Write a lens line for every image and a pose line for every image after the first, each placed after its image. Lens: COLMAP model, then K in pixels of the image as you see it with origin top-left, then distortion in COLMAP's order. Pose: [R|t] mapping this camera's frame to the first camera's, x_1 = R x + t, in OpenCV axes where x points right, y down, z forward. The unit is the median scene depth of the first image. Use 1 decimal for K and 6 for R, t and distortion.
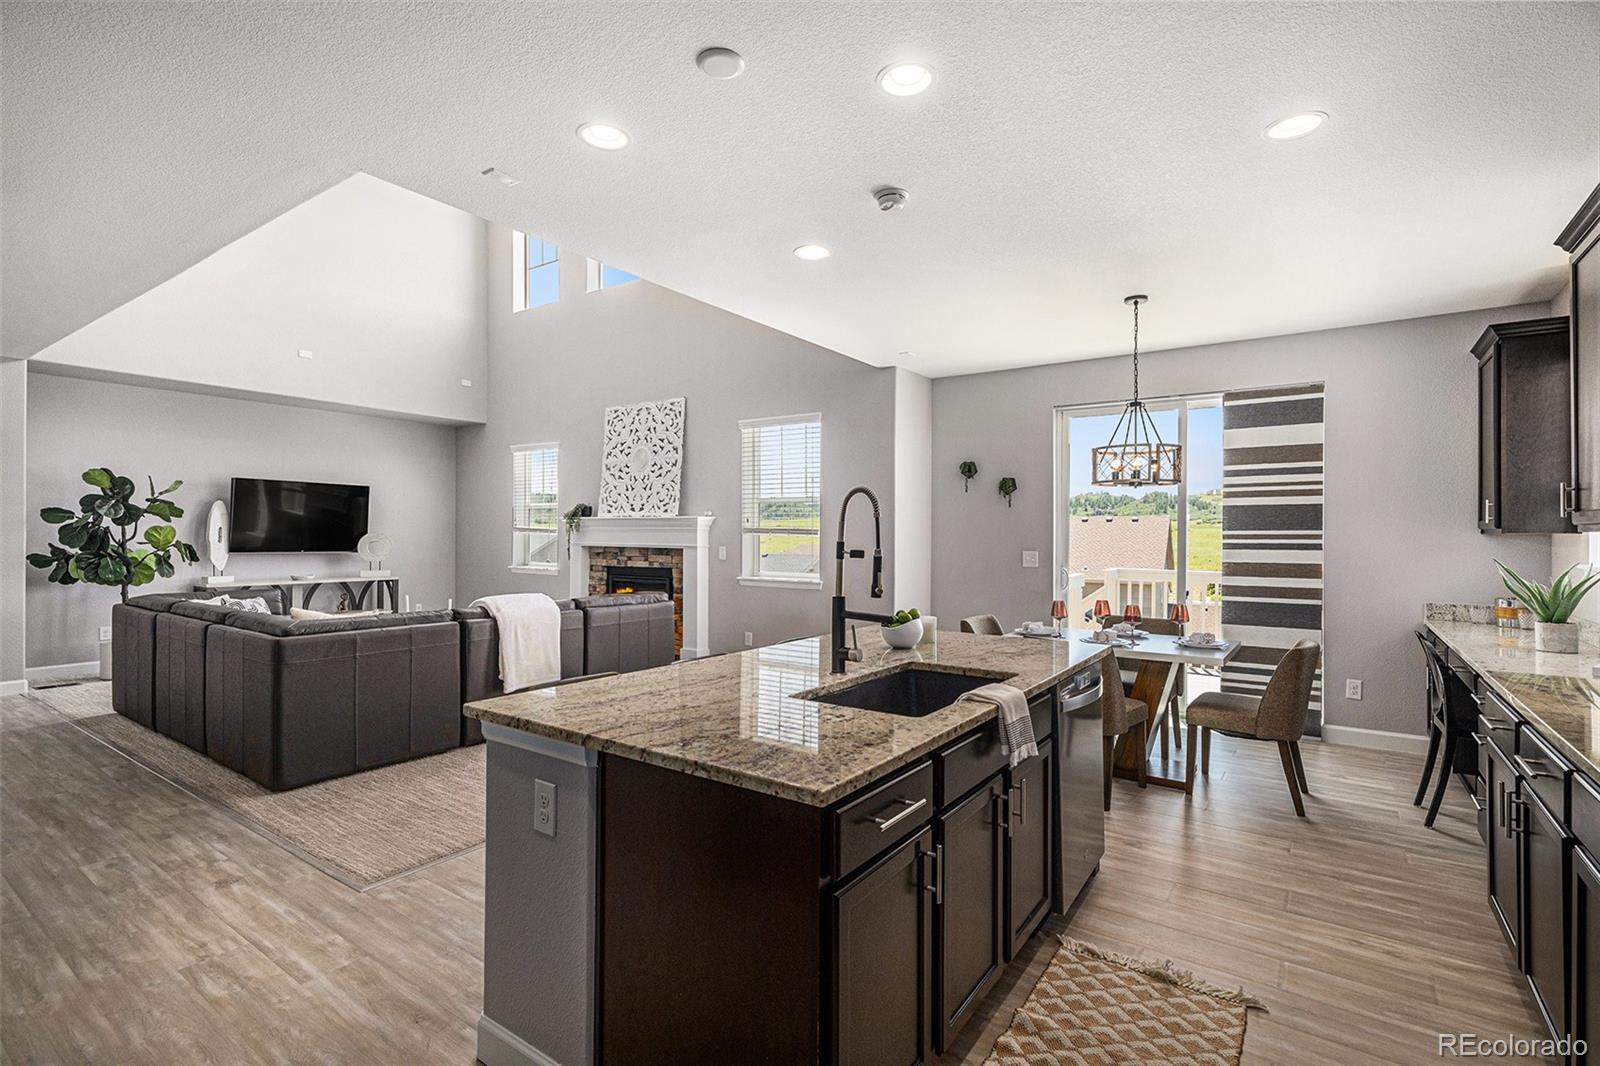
lens RADIAL K [[730.1, 0, 792.8], [0, 730.1, 540.3], [0, 0, 1]] dist [-0.017214, 0.000703]
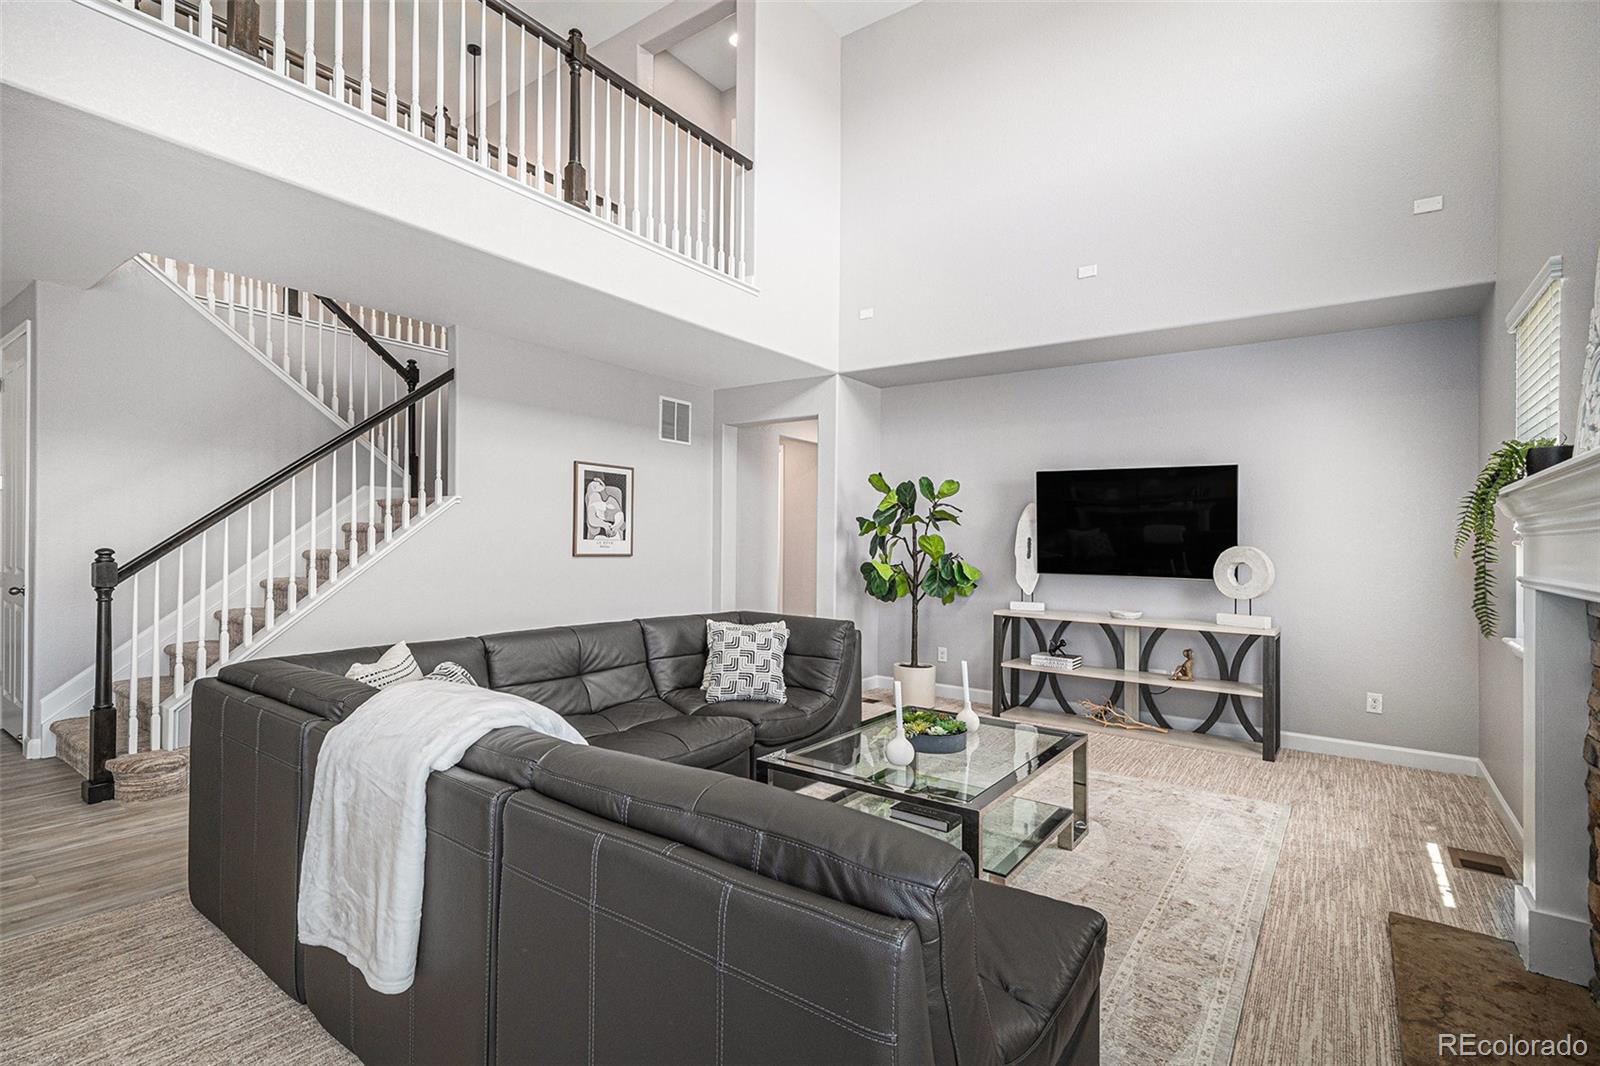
lens RADIAL K [[751.7, 0, 859.7], [0, 751.7, 532.3], [0, 0, 1]] dist [-0.000047, 0.000475]
pose [[-0.011367, -0.018376, -0.999767, 0.001900], [-0.026566, 0.999484, -0.018069, -0.004571], [0.999582, 0.026354, -0.011850, 0.858274]]
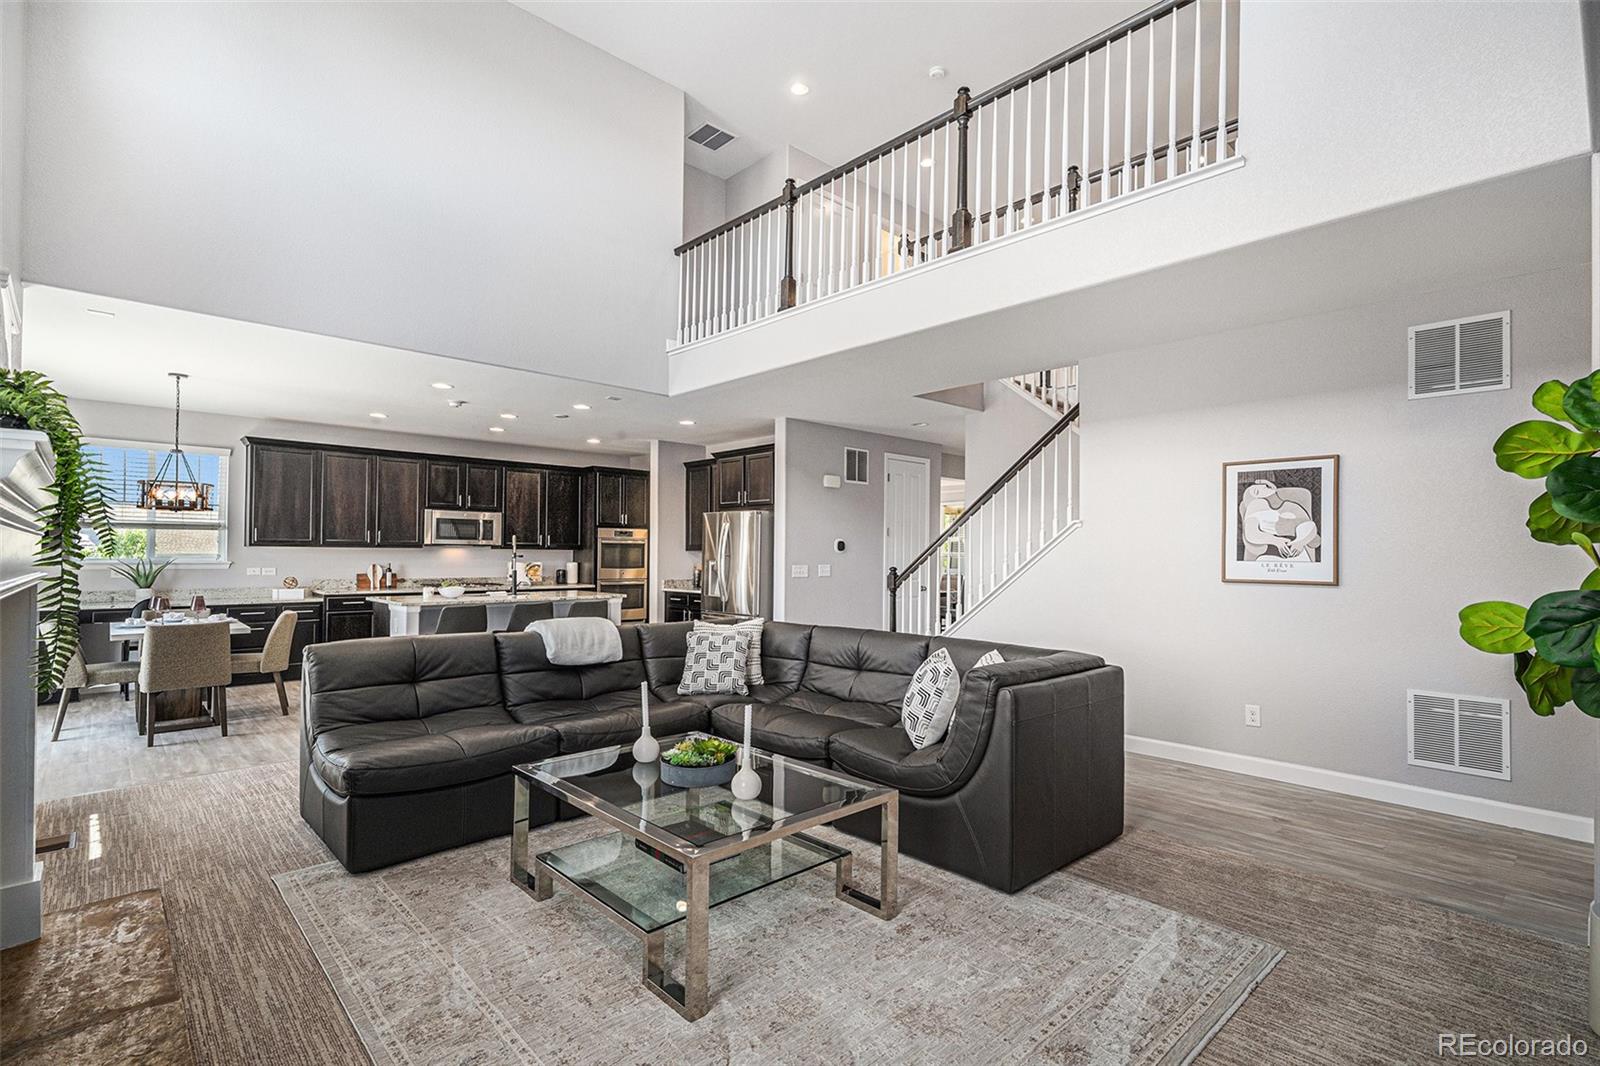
lens RADIAL K [[758.6, 0, 800.0], [0, 758.6, 533.0], [0, 0, 1]] dist [0.019995, 0.000182]
pose [[-0.974937, -0.006825, 0.222378, -0.597856], [-0.011602, 0.999729, -0.020182, -0.009984], [-0.222180, -0.022256, -0.974752, 1.269263]]
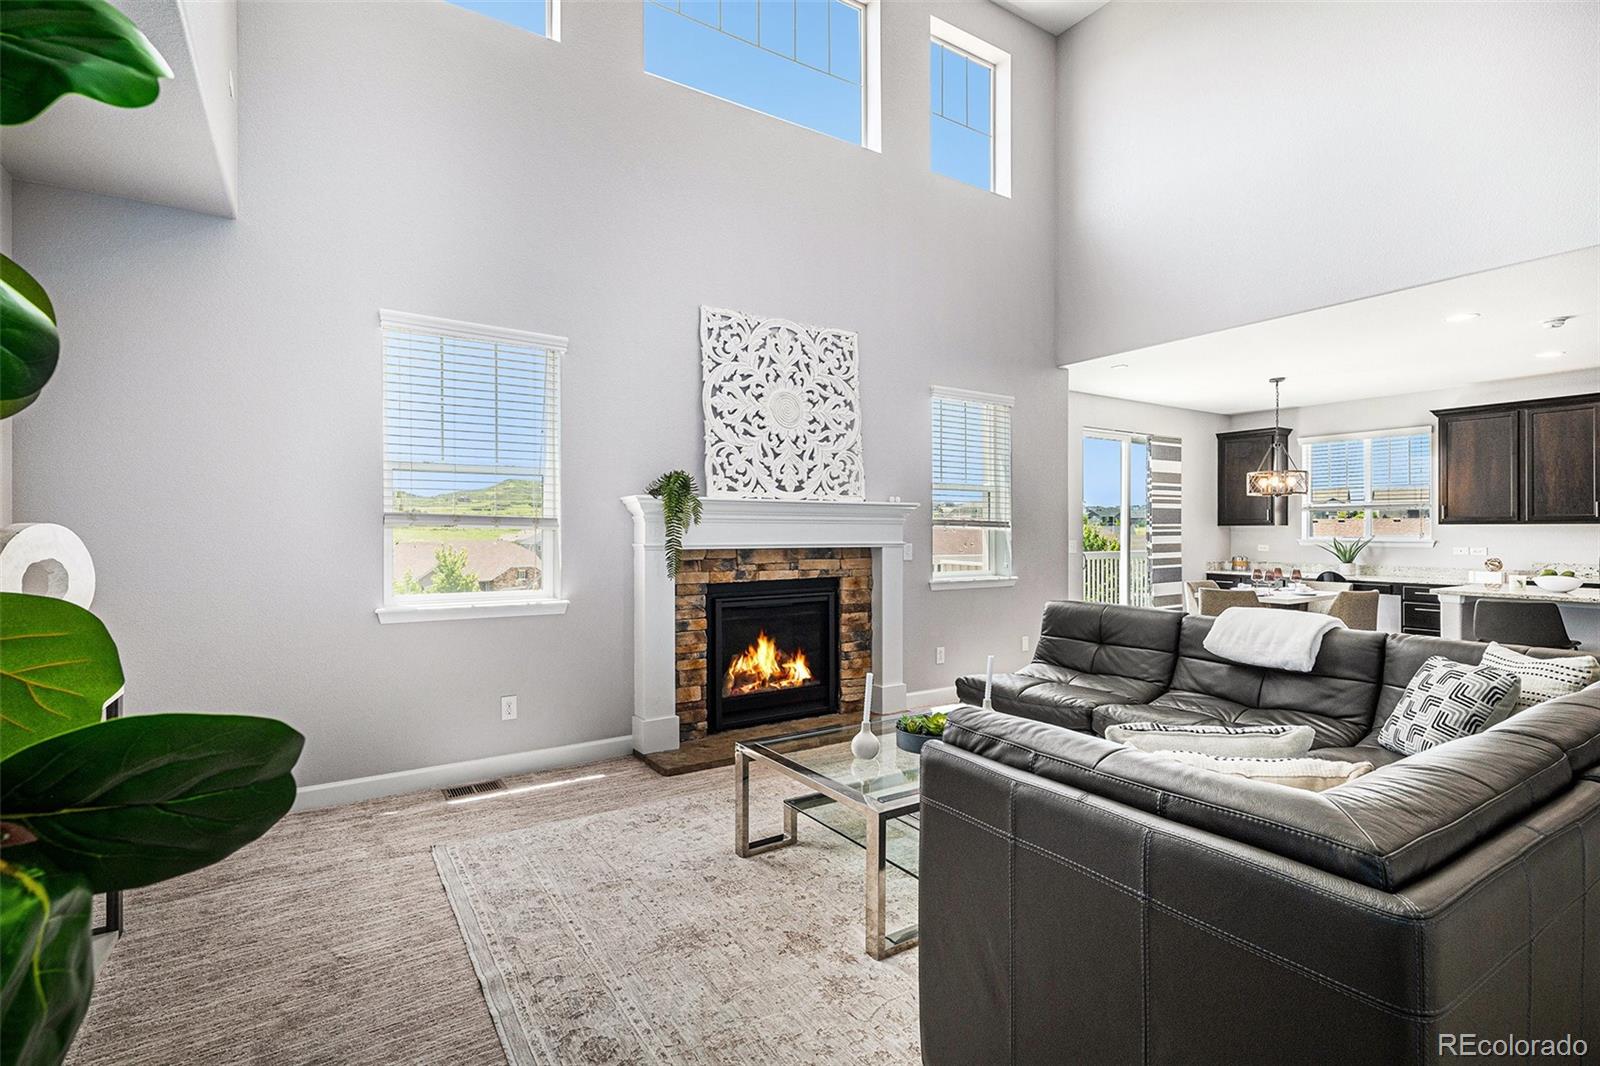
lens RADIAL K [[730.1, 0, 792.8], [0, 730.1, 540.3], [0, 0, 1]] dist [-0.017214, 0.000703]
pose [[0.394689, -0.017650, 0.918645, -0.846405], [0.012052, 0.999829, 0.014031, -0.006752], [-0.918736, 0.005534, 0.394835, 0.801998]]
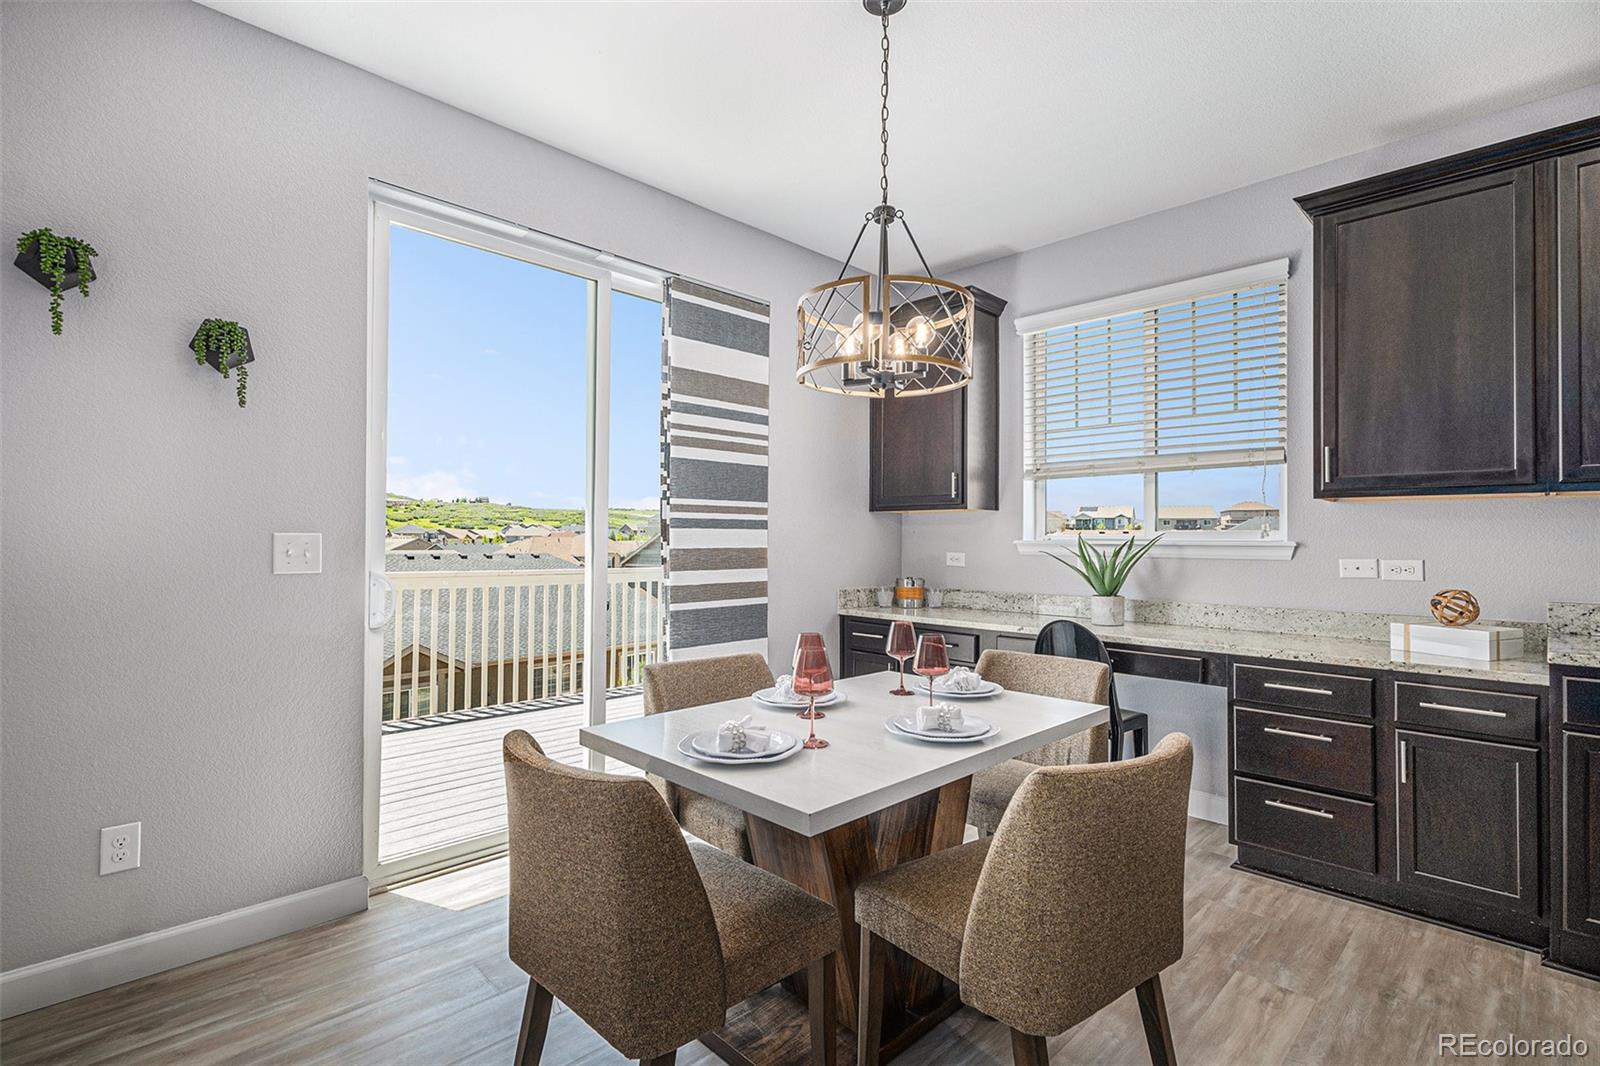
lens RADIAL K [[732.8, 0, 805.9], [0, 732.8, 535.3], [0, 0, 1]] dist [-0.013371, 0.000105]
pose [[0.168621, 0.004644, 0.985670, -0.001236], [0.001716, 0.999986, -0.005005, 0.016447], [-0.985679, 0.002535, 0.168611, 0.573186]]
